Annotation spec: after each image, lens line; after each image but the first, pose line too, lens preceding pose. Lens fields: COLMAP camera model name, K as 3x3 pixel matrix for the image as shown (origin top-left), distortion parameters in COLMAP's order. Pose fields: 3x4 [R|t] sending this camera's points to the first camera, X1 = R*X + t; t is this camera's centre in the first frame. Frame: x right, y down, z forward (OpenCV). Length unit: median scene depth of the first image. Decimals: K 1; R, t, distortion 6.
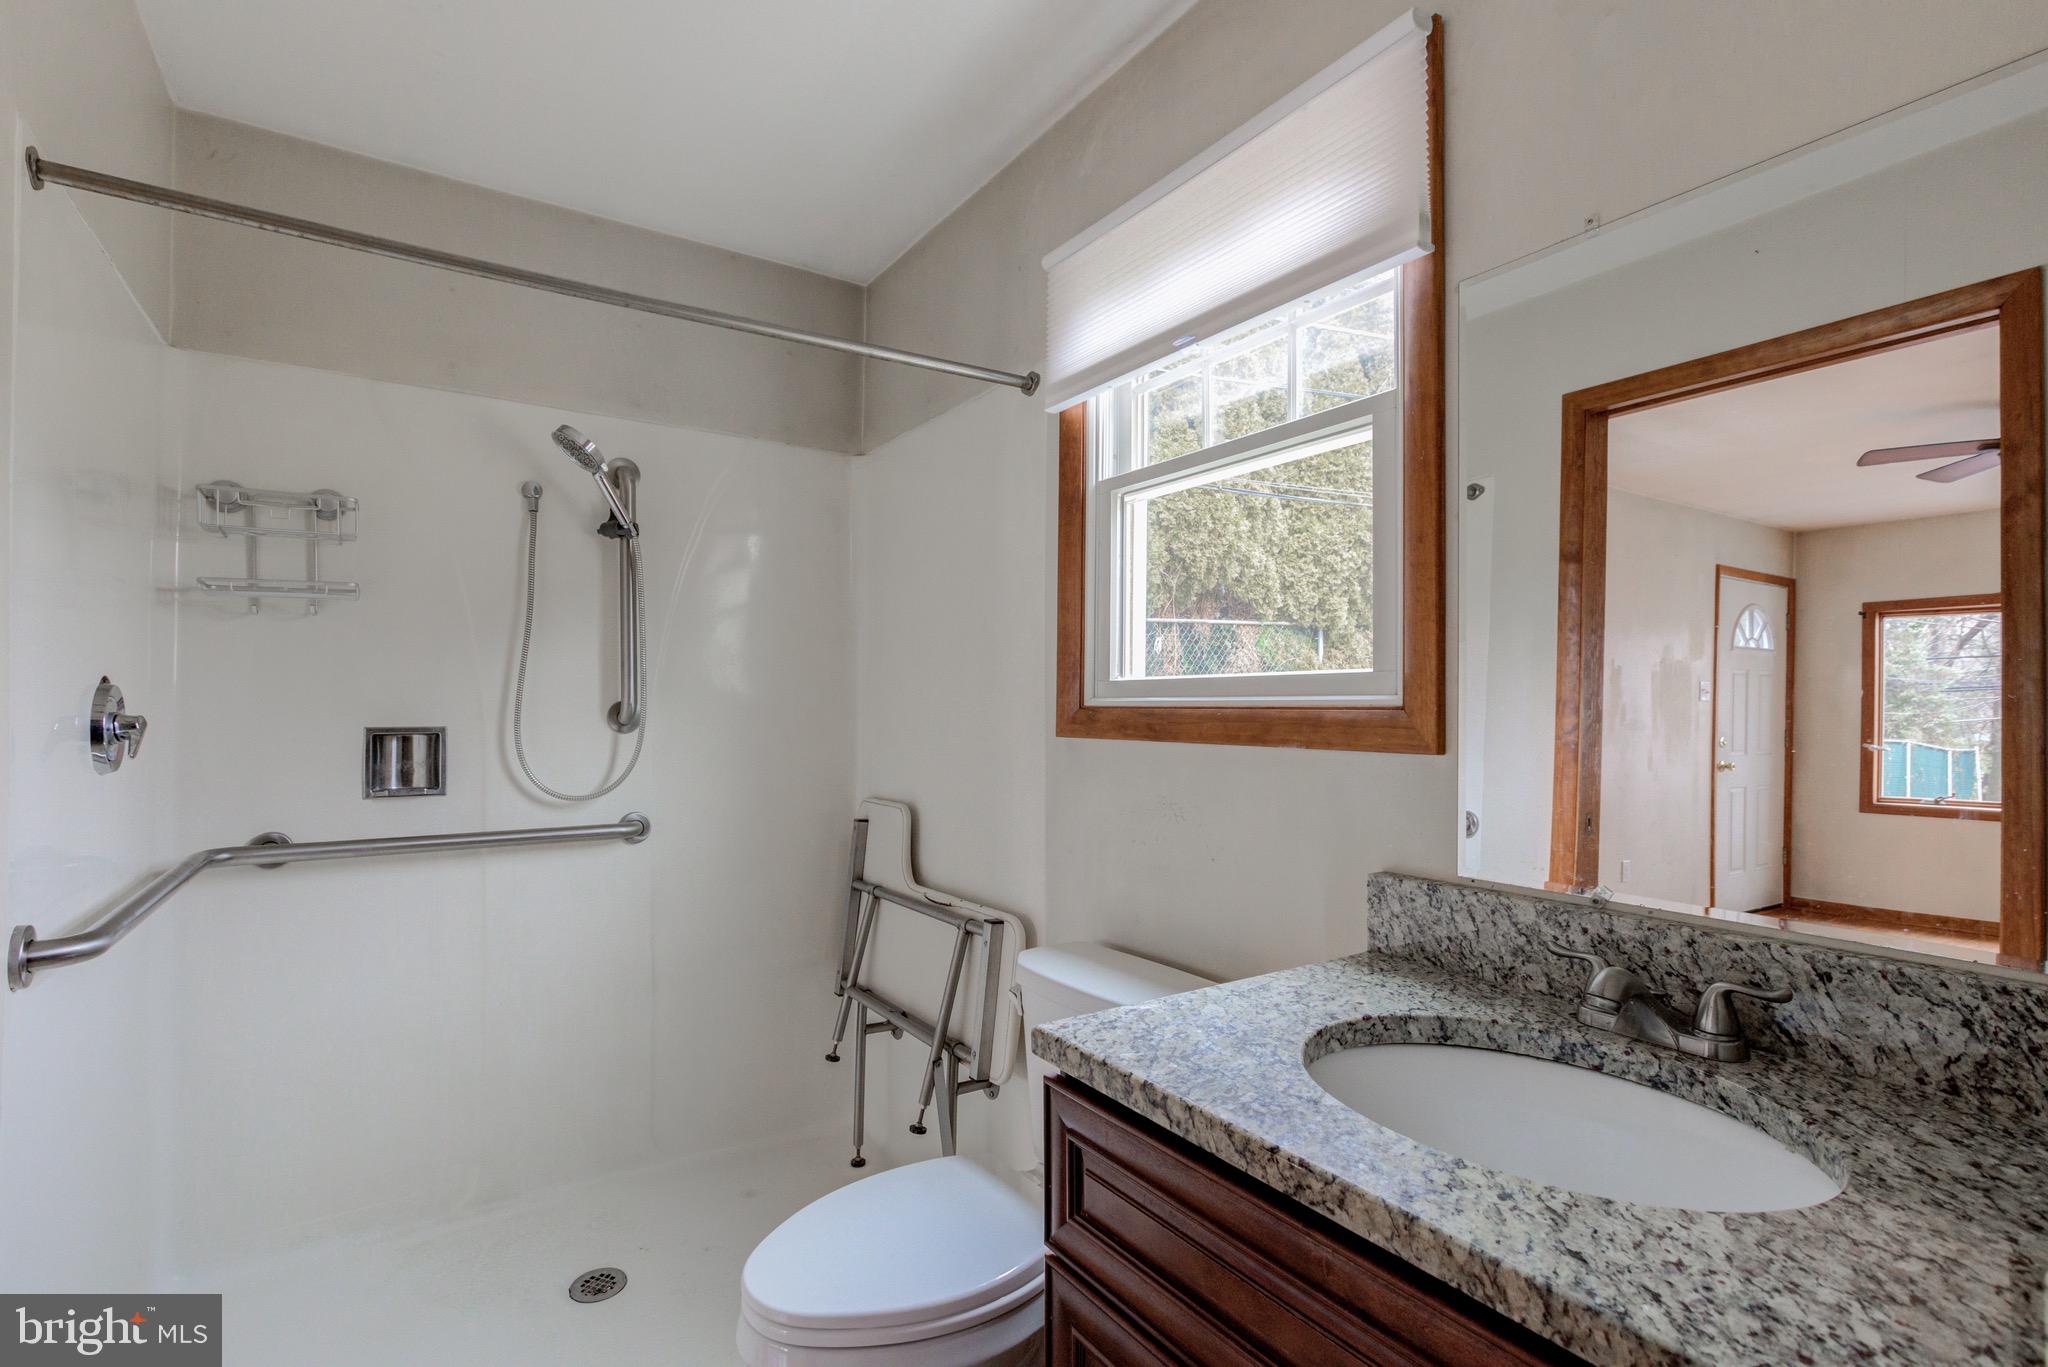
lens RADIAL K [[932.2, 0, 1017.4], [0, 932.2, 679.8], [0, 0, 1]] dist [-0.002424, -0.000652]
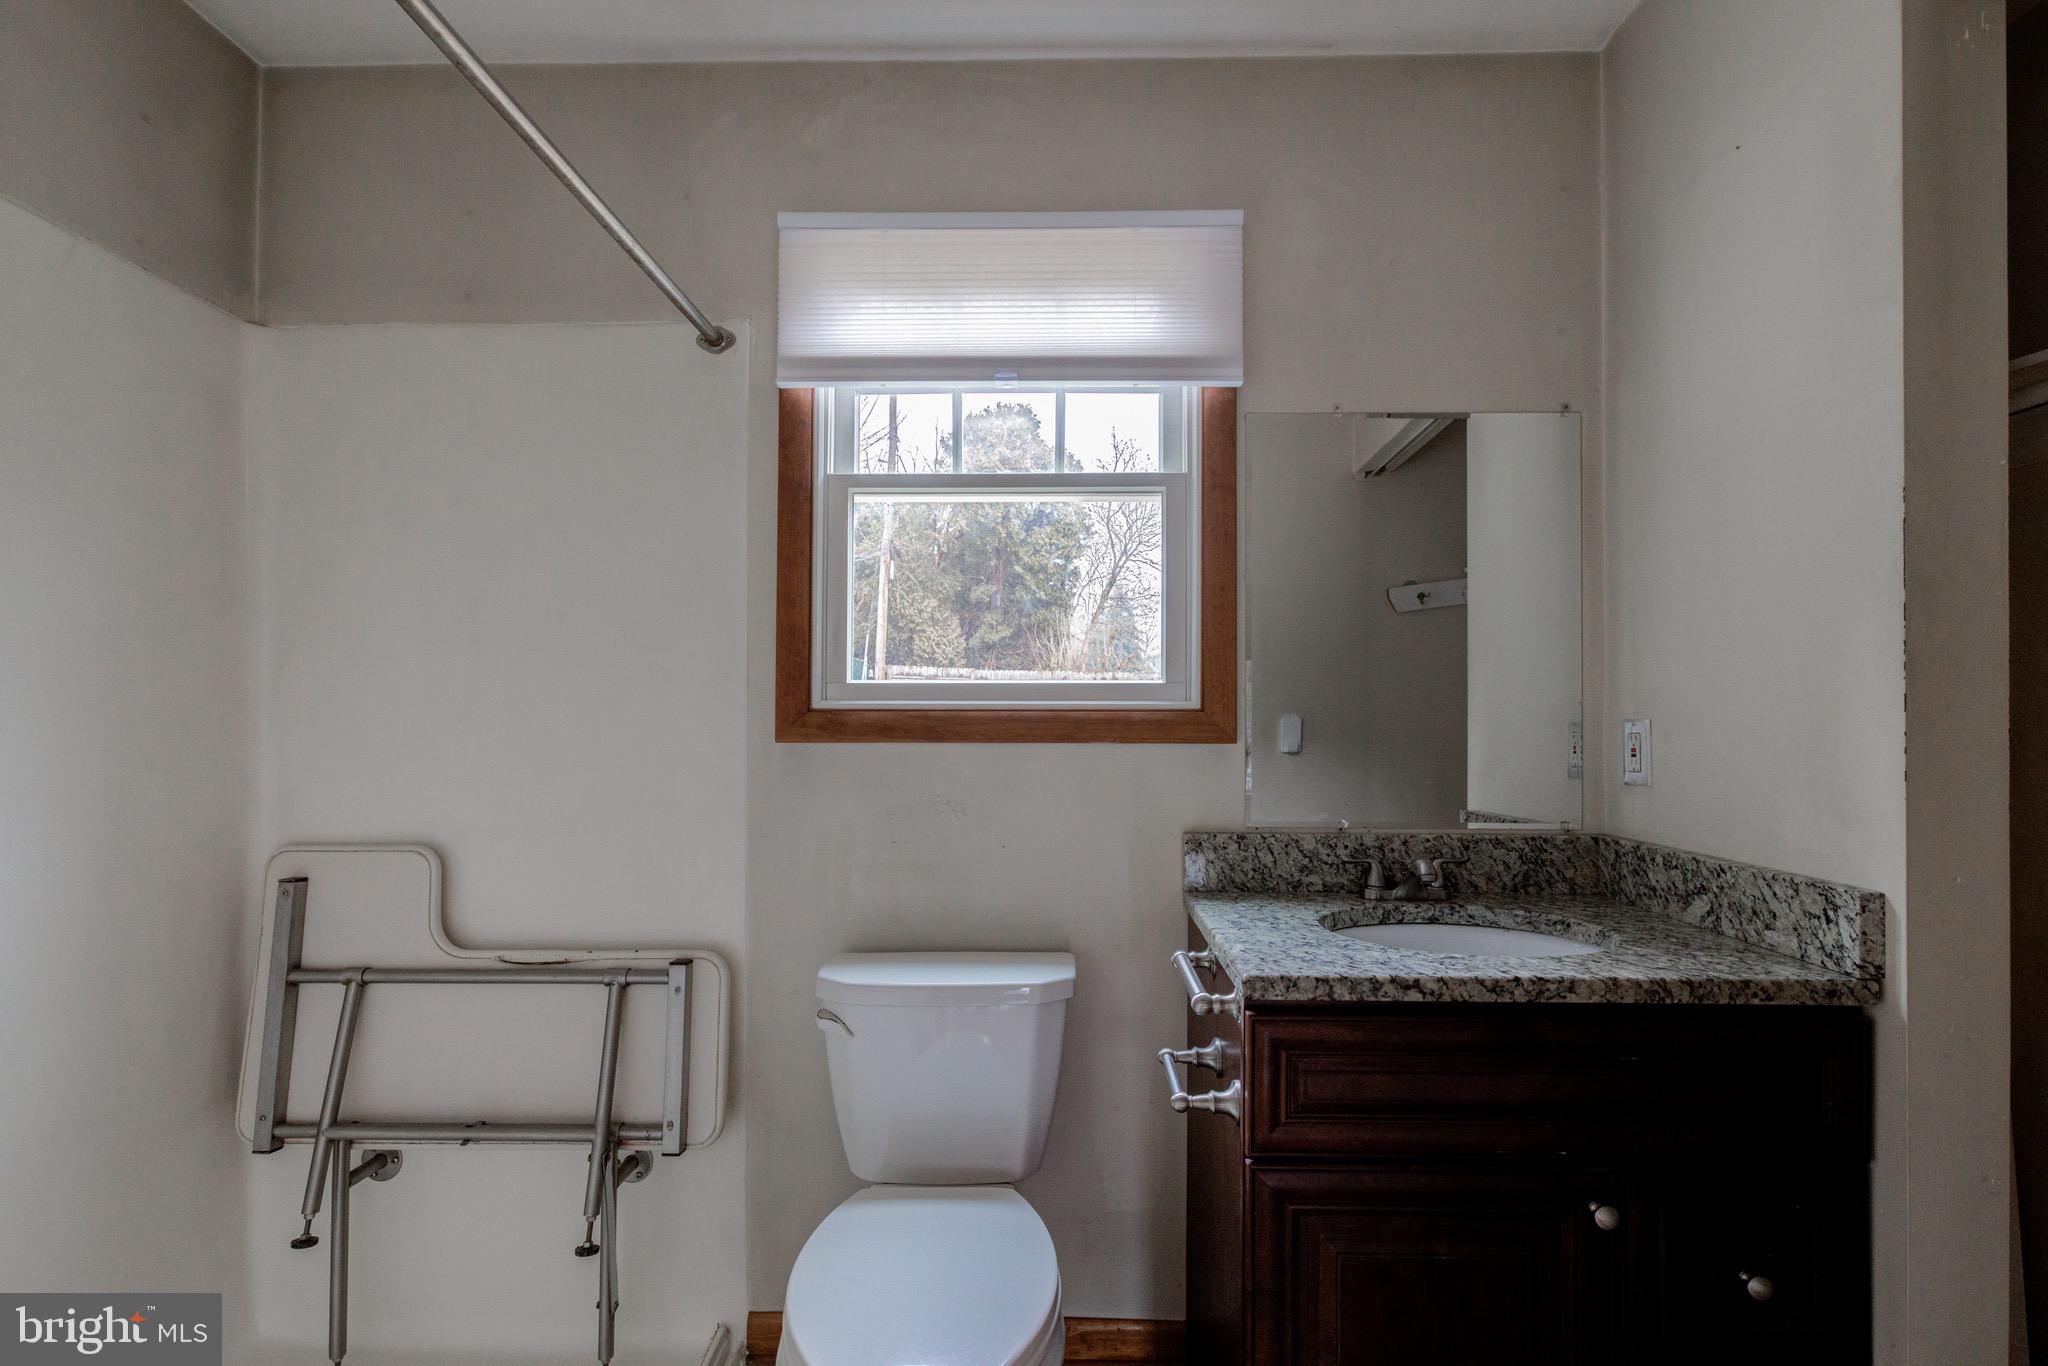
lens RADIAL K [[932.2, 0, 1013.7], [0, 932.2, 693.5], [0, 0, 1]] dist [-0.002424, -0.000652]
pose [[0.585470, 0.018745, 0.810477, -0.918553], [-0.025004, 0.999675, -0.005059, 0.019944], [-0.810308, -0.017303, 0.585749, 0.448269]]
